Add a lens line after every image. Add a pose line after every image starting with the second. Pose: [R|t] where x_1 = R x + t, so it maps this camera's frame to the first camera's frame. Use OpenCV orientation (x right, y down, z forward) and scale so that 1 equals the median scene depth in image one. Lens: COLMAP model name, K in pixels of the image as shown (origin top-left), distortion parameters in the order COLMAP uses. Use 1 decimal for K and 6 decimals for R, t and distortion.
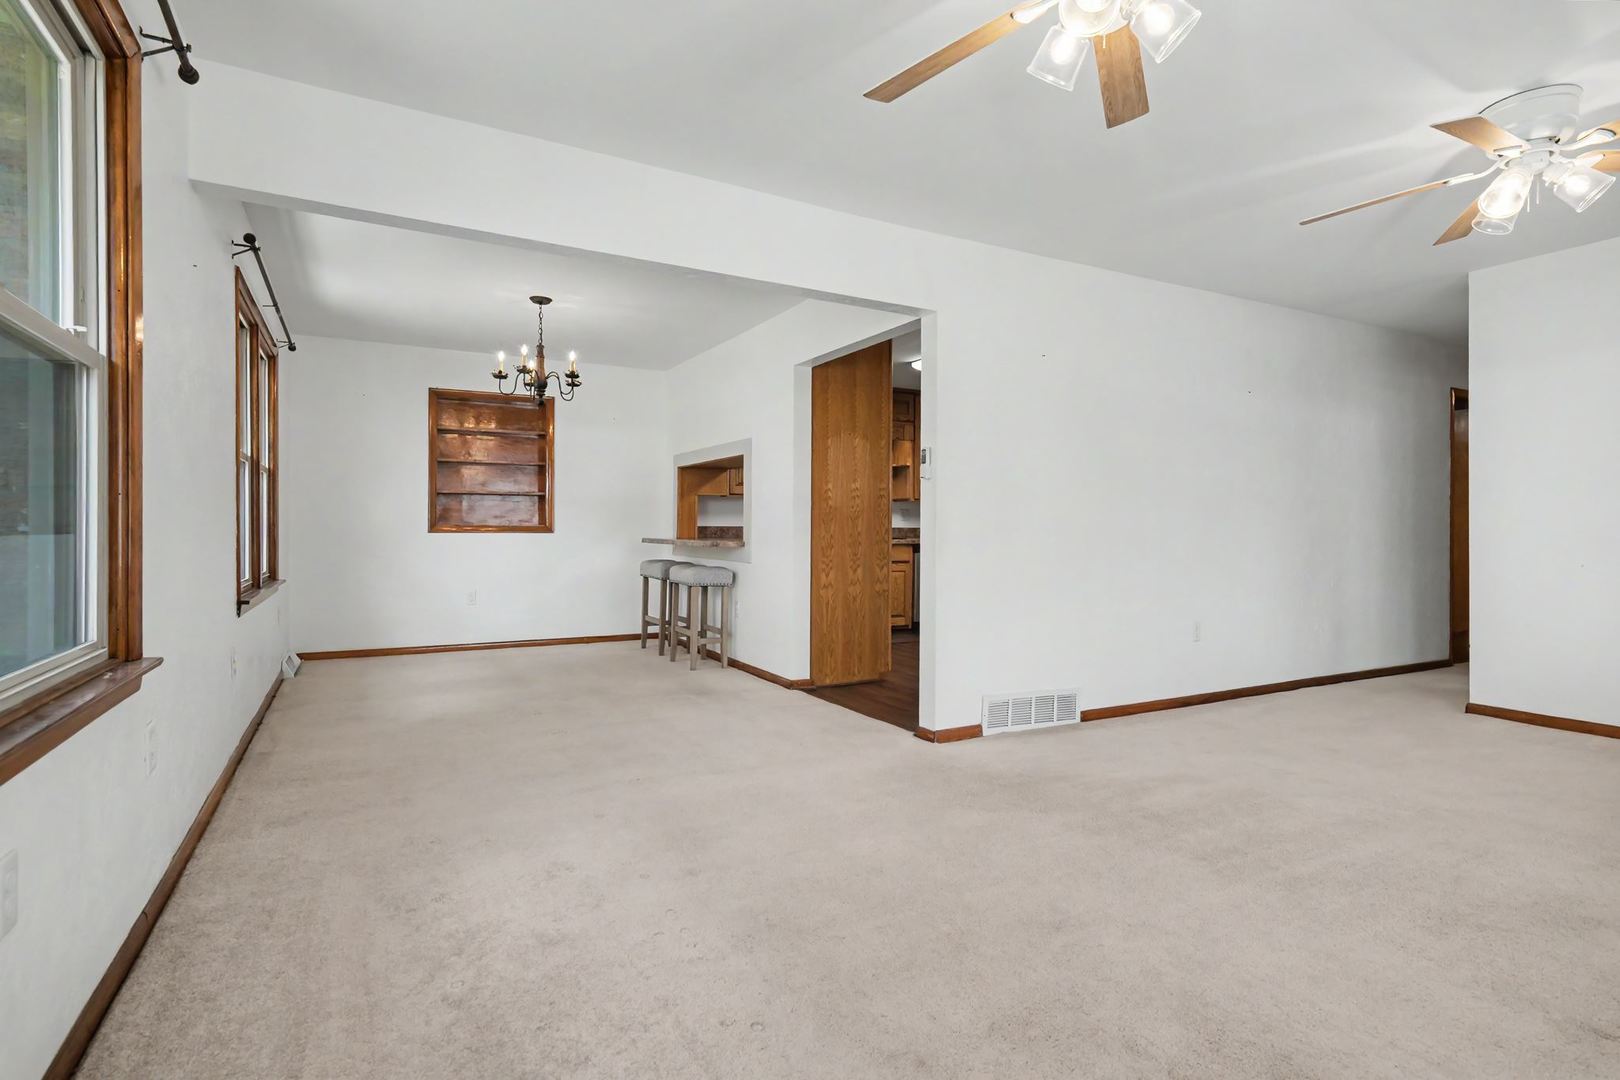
lens RADIAL K [[813.6, 0, 807.5], [0, 813.6, 537.3], [0, 0, 1]] dist [0.018047, 0.001315]
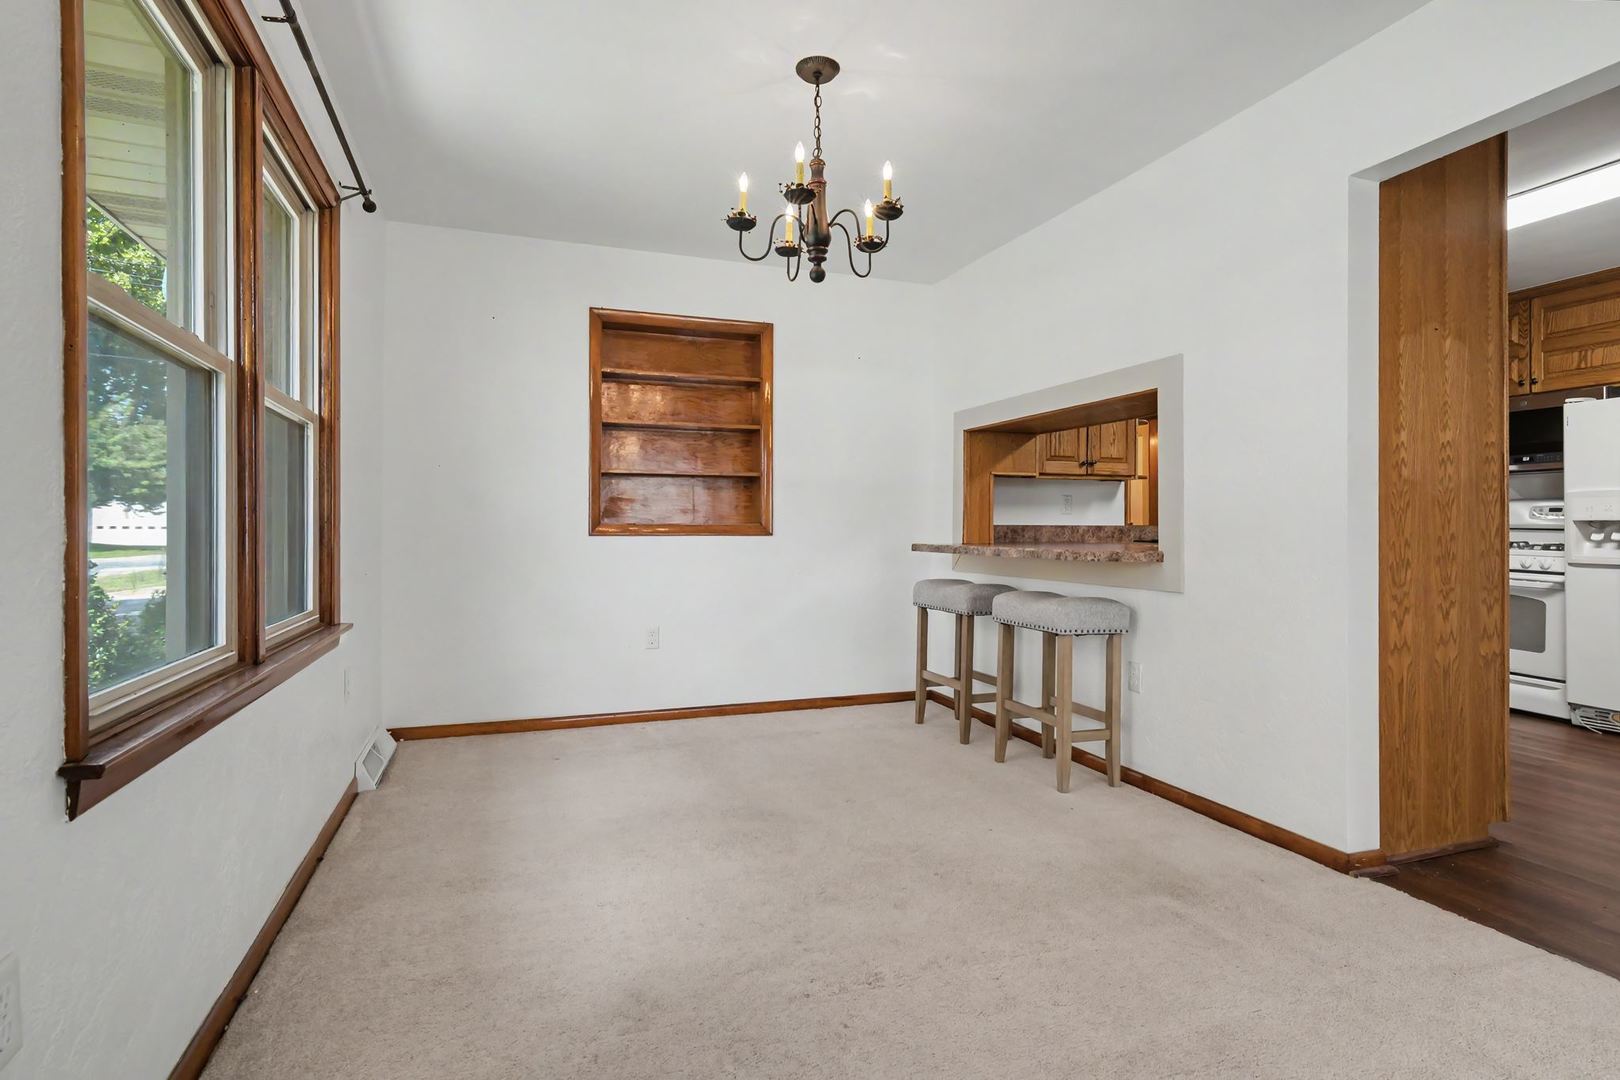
lens RADIAL K [[813.6, 0, 814.5], [0, 813.6, 537.5], [0, 0, 1]] dist [0.018047, 0.001315]
pose [[0.991157, -0.000848, -0.132689, -0.239912], [0.000597, 0.999998, -0.001931, -0.003432], [0.132690, 0.001835, 0.991156, 0.460750]]
